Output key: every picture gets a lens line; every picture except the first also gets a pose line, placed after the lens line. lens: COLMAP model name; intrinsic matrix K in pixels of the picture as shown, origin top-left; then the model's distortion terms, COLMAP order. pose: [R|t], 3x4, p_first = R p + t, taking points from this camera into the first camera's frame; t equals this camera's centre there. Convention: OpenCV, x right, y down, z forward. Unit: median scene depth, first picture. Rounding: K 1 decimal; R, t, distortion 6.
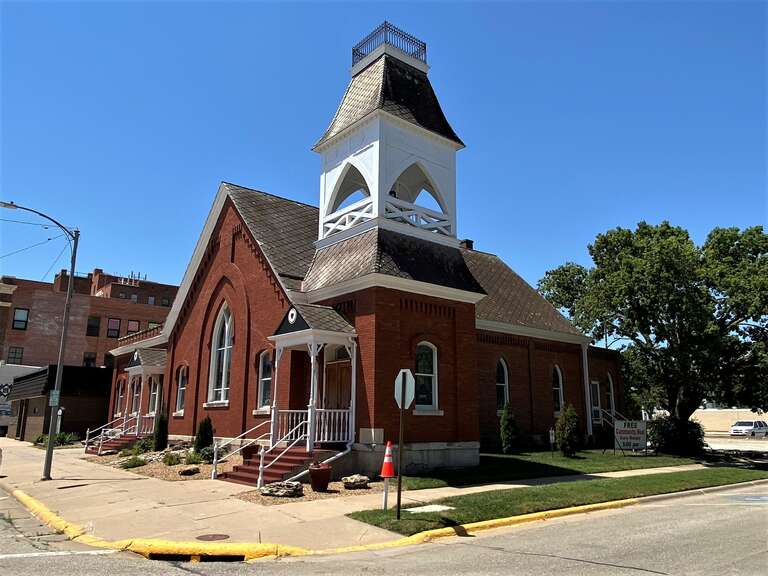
lens RADIAL K [[573.7, 0, 384.0], [0, 573.7, 288.0], [0, 0, 1]] dist [0.070051, -0.075241]
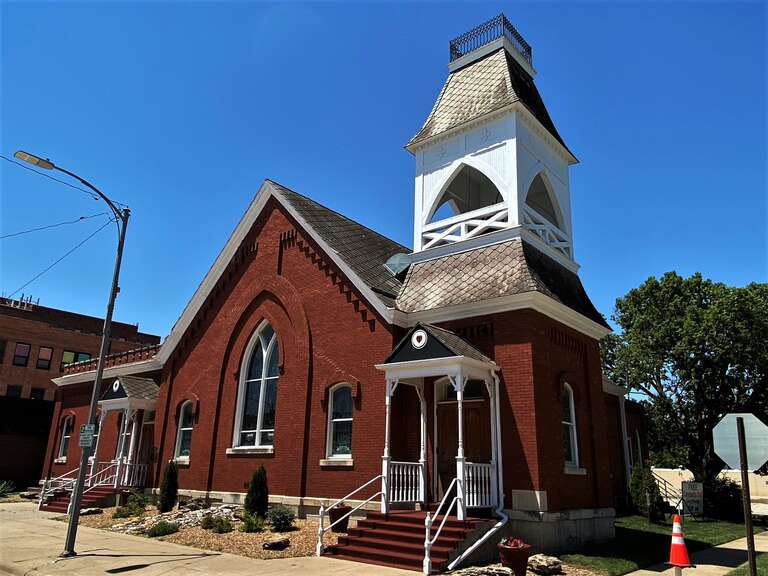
lens RADIAL K [[573.7, 0, 384.0], [0, 573.7, 288.0], [0, 0, 1]] dist [0.070051, -0.075241]
pose [[0.983399, 0.075840, 0.164846, -0.304673], [-0.062080, 0.994265, -0.087083, 0.044932], [-0.170505, 0.075403, 0.982467, 0.207345]]
